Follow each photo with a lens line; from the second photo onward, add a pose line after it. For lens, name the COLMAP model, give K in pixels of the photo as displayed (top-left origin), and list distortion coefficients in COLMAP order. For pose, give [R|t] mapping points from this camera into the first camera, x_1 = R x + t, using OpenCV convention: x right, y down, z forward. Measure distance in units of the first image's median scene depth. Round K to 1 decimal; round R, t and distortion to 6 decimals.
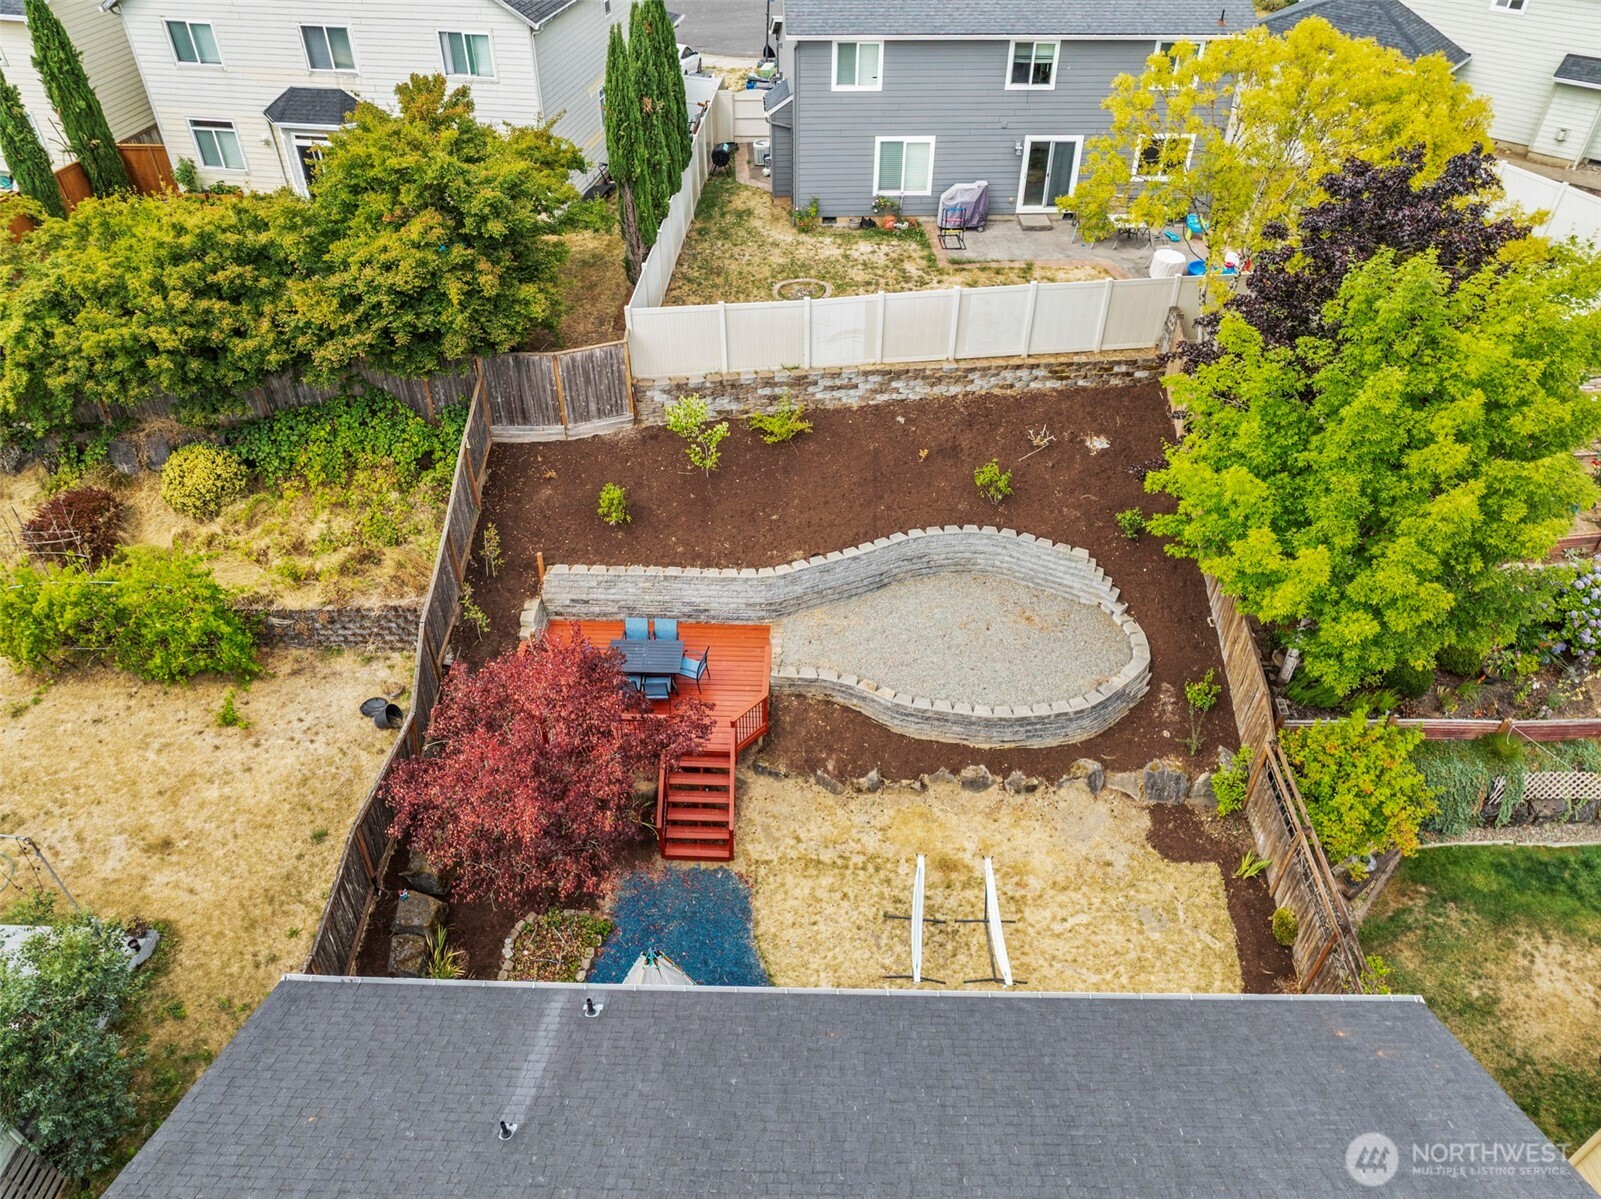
lens RADIAL K [[1156.7, 0, 795.7], [0, 1156.7, 615.0], [0, 0, 1]] dist [-0.029433, -0.002941]
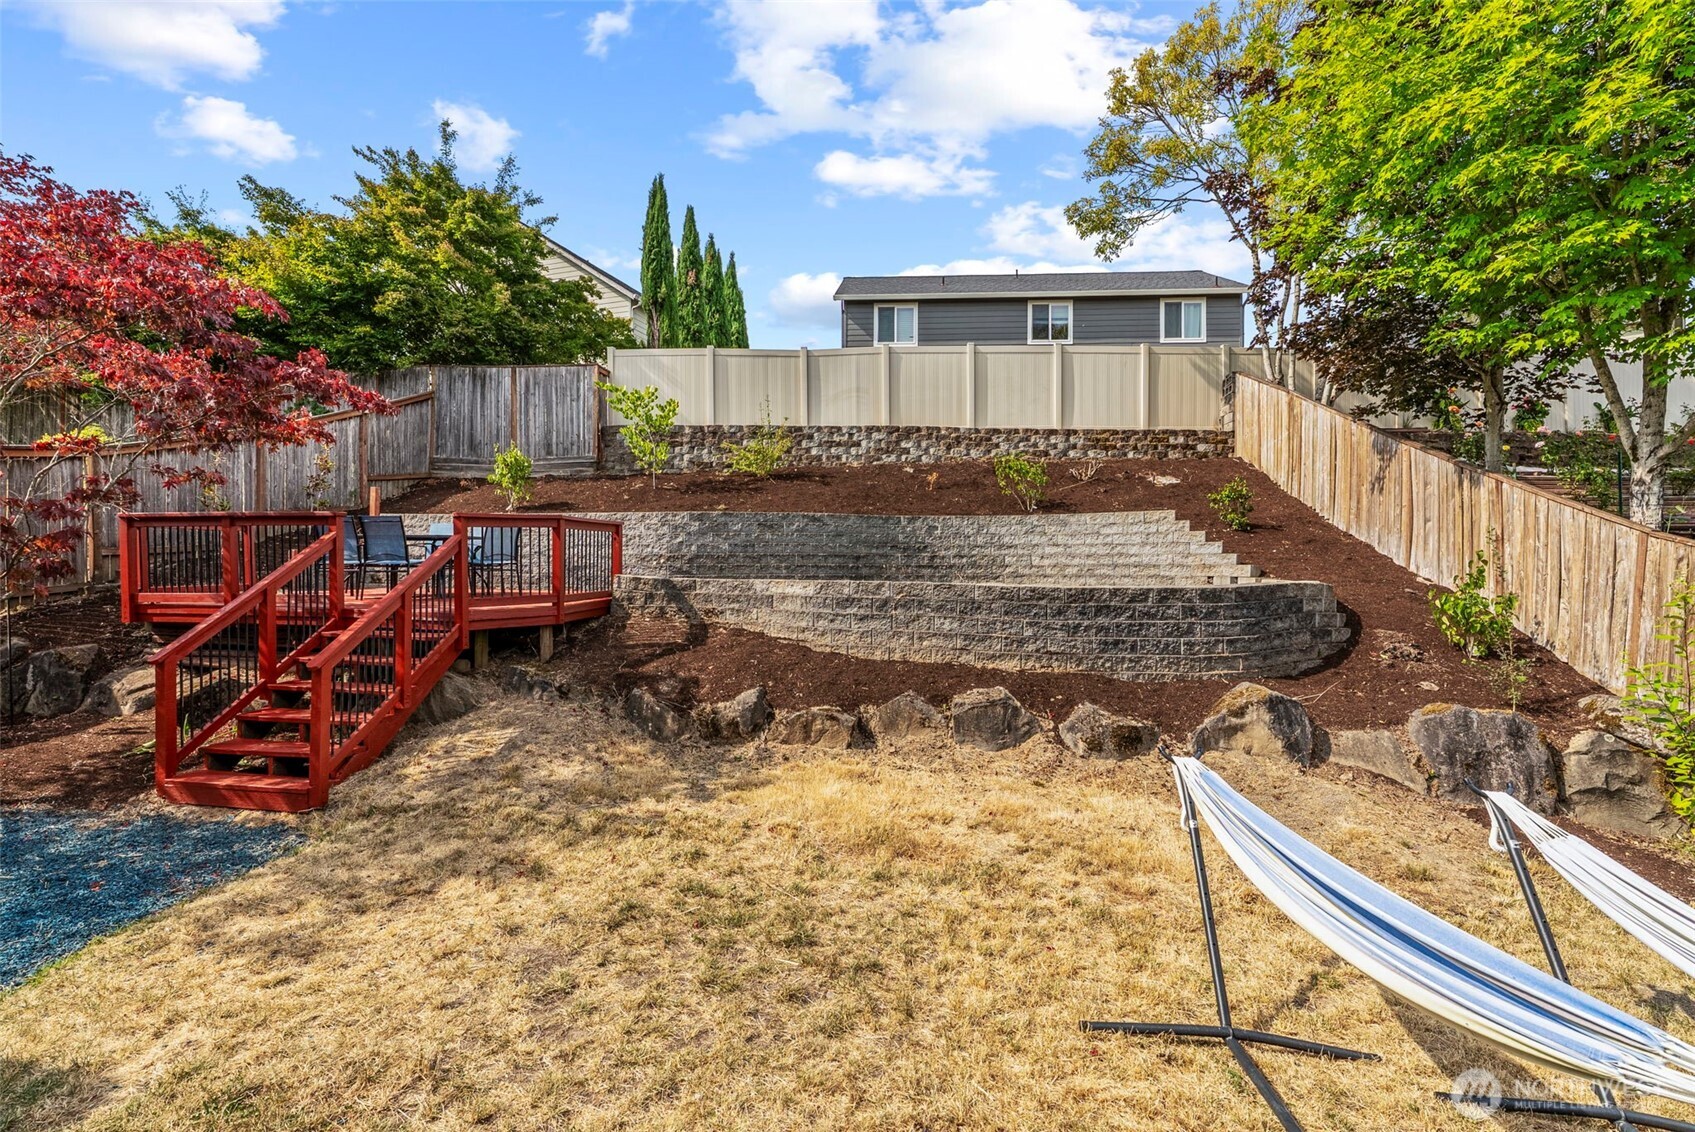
lens RADIAL K [[768.3, 0, 851.3], [0, 768.3, 571.6], [0, 0, 1]] dist [0.000192, -0.000798]
pose [[0.992129, 0.001535, -0.125211, 0.119686], [-0.082228, 0.762111, -0.642203, 0.243405], [0.094439, 0.647444, 0.756239, 0.633762]]
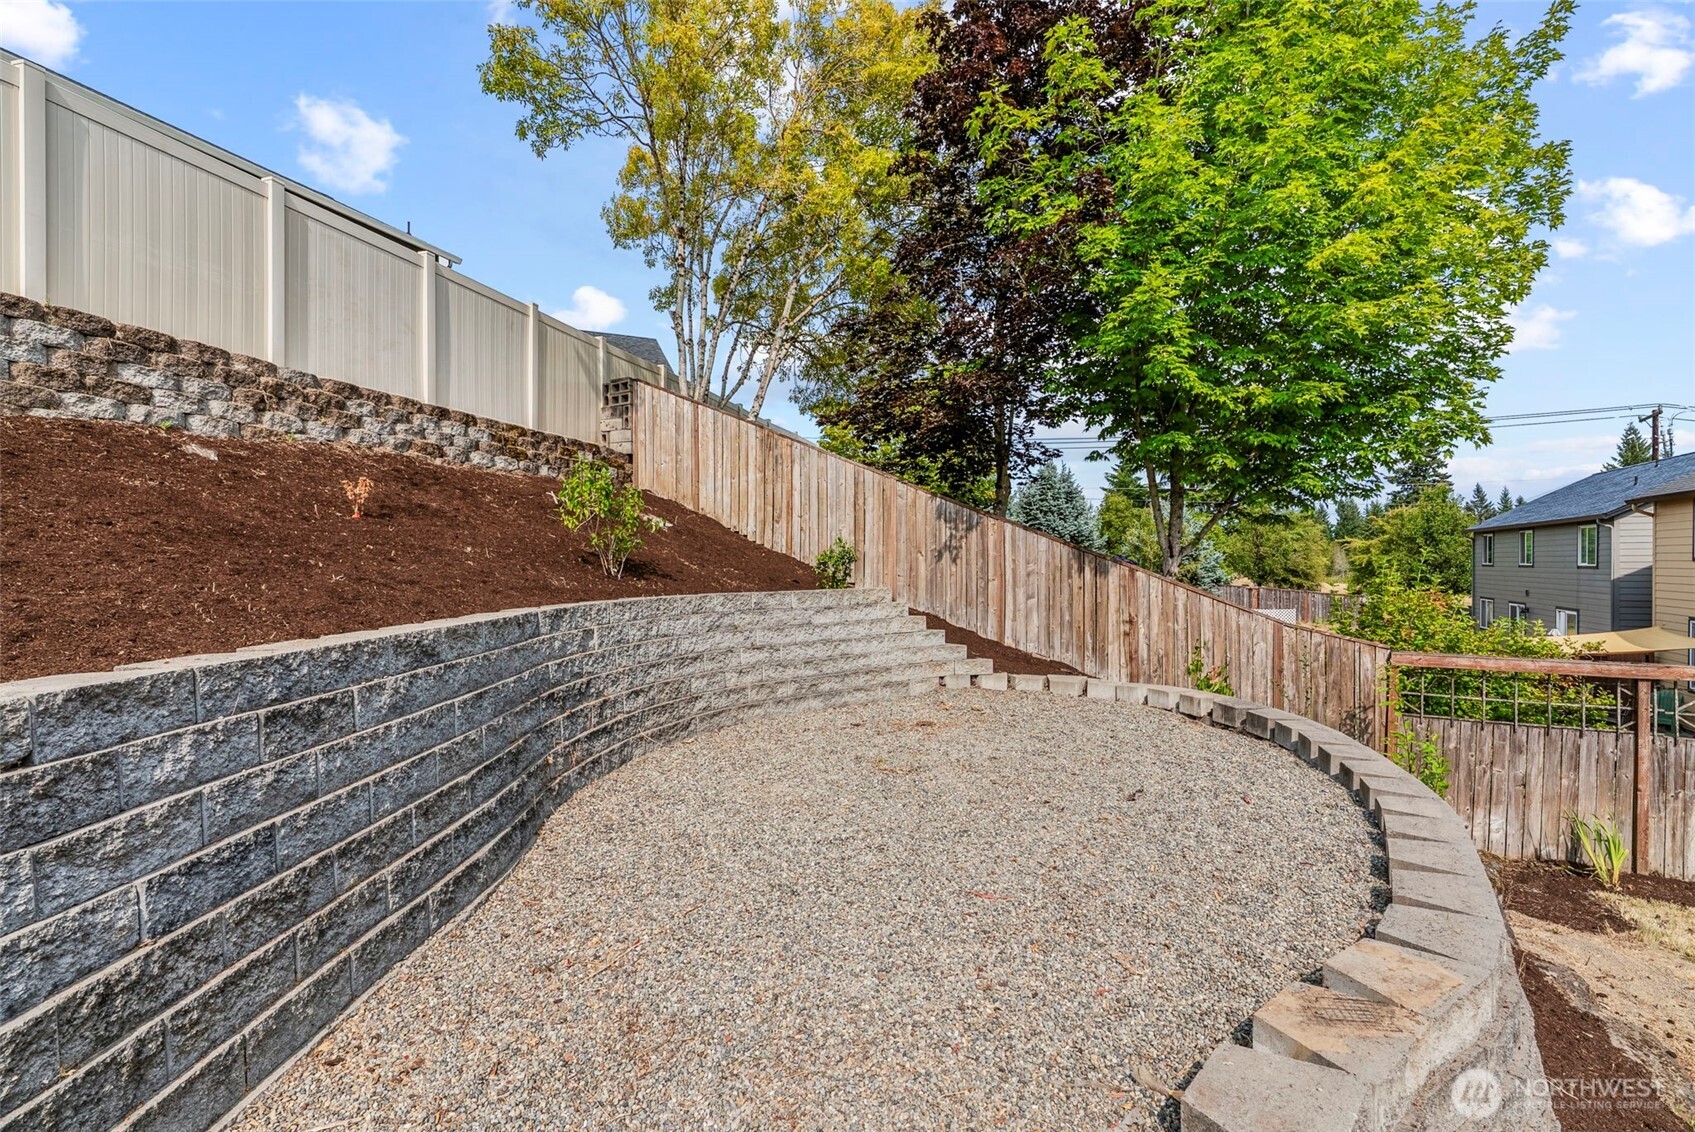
lens RADIAL K [[768.3, 0, 851.6], [0, 768.3, 563.5], [0, 0, 1]] dist [0.000192, -0.000798]
pose [[0.390712, -0.008786, 0.920471, -0.030794], [0.606000, 0.755152, -0.250021, 0.010363], [-0.692899, 0.655491, 0.300371, 0.843895]]
